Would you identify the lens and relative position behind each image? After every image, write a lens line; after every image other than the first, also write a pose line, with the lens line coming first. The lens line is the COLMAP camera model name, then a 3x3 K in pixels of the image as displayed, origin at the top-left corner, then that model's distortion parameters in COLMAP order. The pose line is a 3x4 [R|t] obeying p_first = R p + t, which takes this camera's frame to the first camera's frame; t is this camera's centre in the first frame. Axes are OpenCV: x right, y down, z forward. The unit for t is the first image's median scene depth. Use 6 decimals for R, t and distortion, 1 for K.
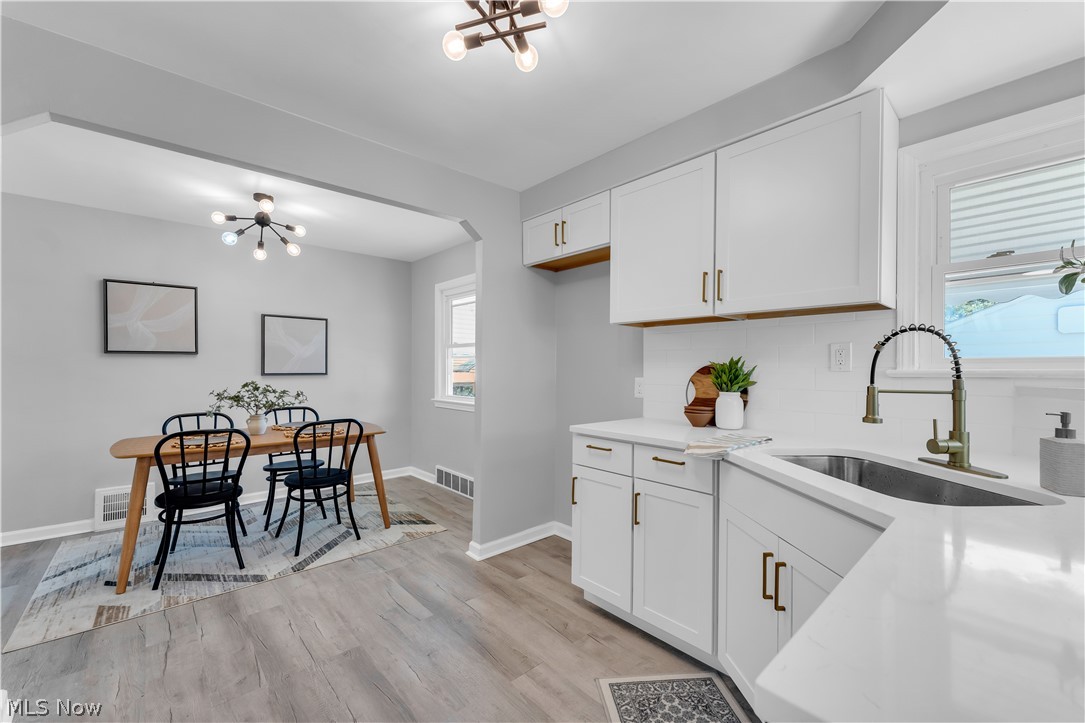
lens RADIAL K [[437.3, 0, 541.1], [0, 437.3, 368.3], [0, 0, 1]] dist [0.001181, -0.000695]
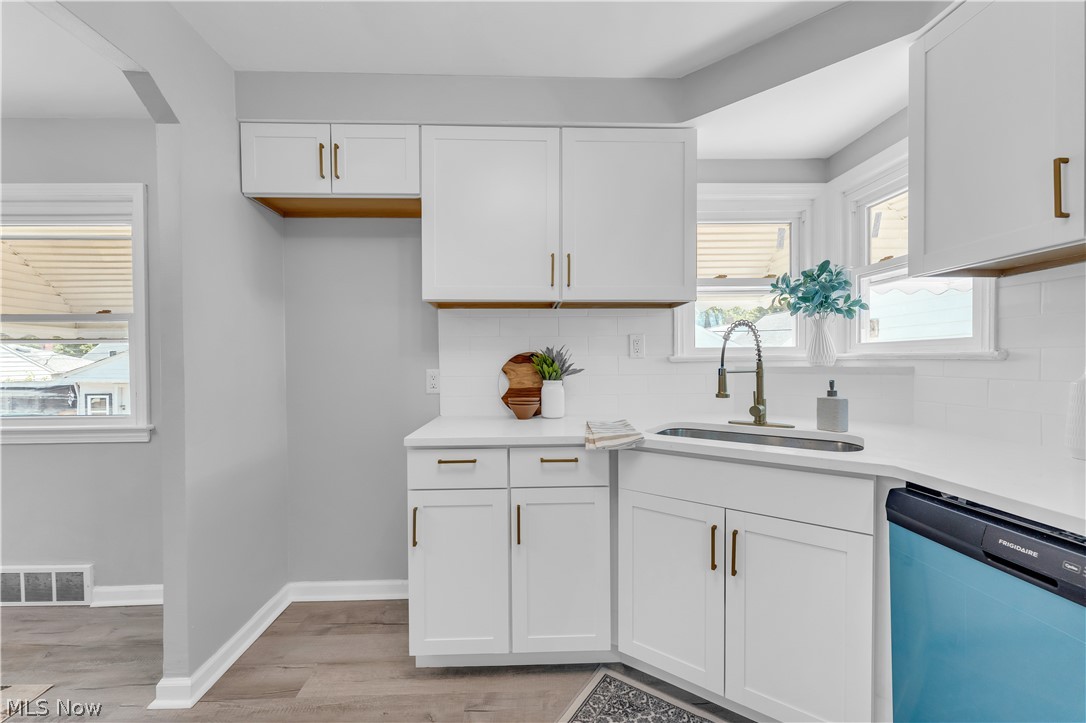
lens RADIAL K [[437.7, 0, 538.5], [0, 437.7, 366.8], [0, 0, 1]] dist [0.001181, -0.000695]
pose [[0.645883, -0.020985, 0.763148, -0.263362], [0.010830, 0.999773, 0.018327, 0.004065], [-0.763360, -0.003572, 0.645964, 0.295930]]
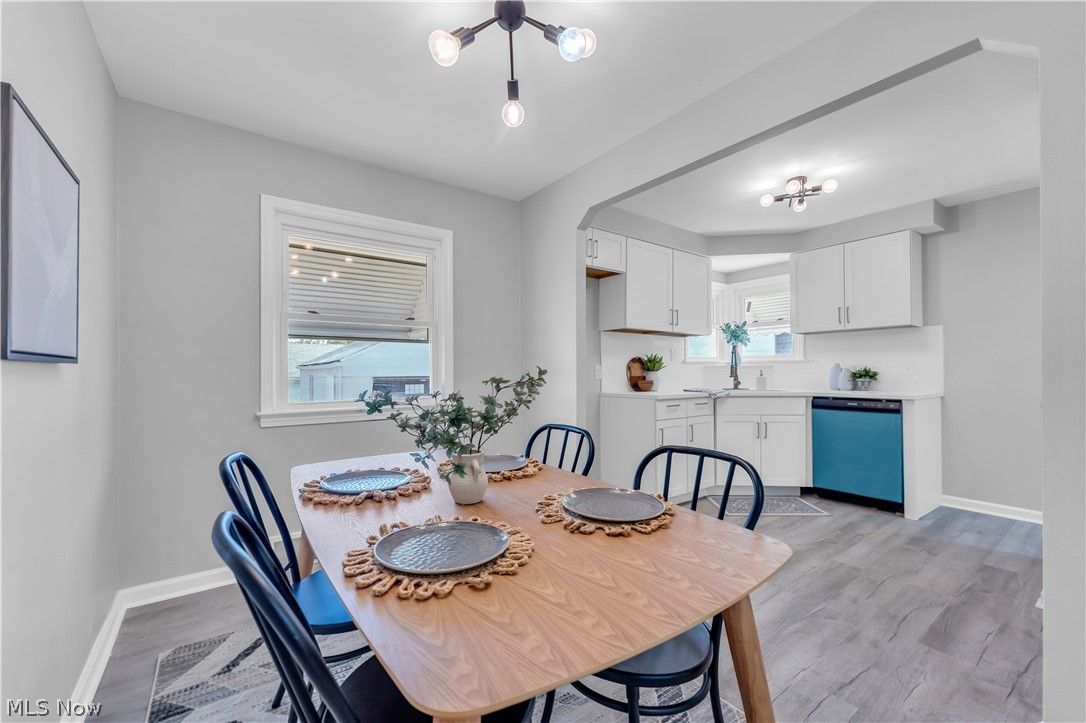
lens RADIAL K [[437.7, 0, 539.3], [0, 437.7, 370.5], [0, 0, 1]] dist [0.001181, -0.000695]
pose [[0.105487, 0.002471, 0.994418, -1.154058], [0.005938, 0.999978, -0.003115, 0.039879], [-0.994403, 0.006233, 0.105470, 0.987765]]
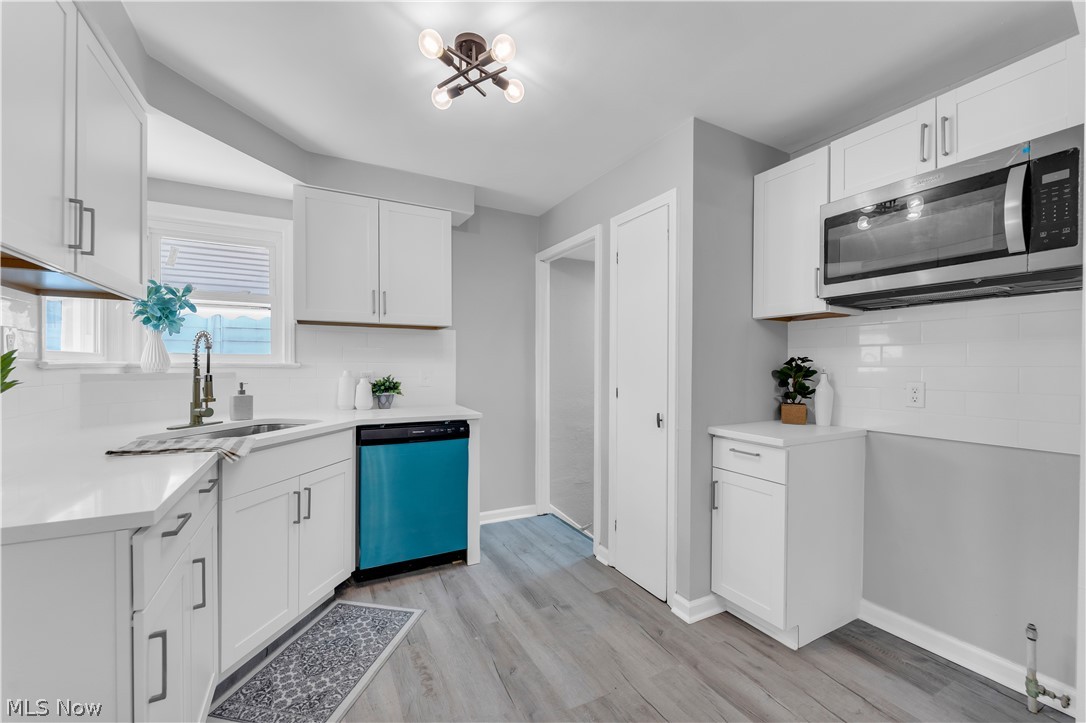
lens RADIAL K [[437.7, 0, 544.7], [0, 437.7, 364.7], [0, 0, 1]] dist [0.001181, -0.000695]
pose [[-0.969802, -0.004343, 0.243855, -0.285666], [-0.005287, 0.999981, -0.003218, 0.004958], [-0.243837, -0.004410, -0.969806, 1.020520]]
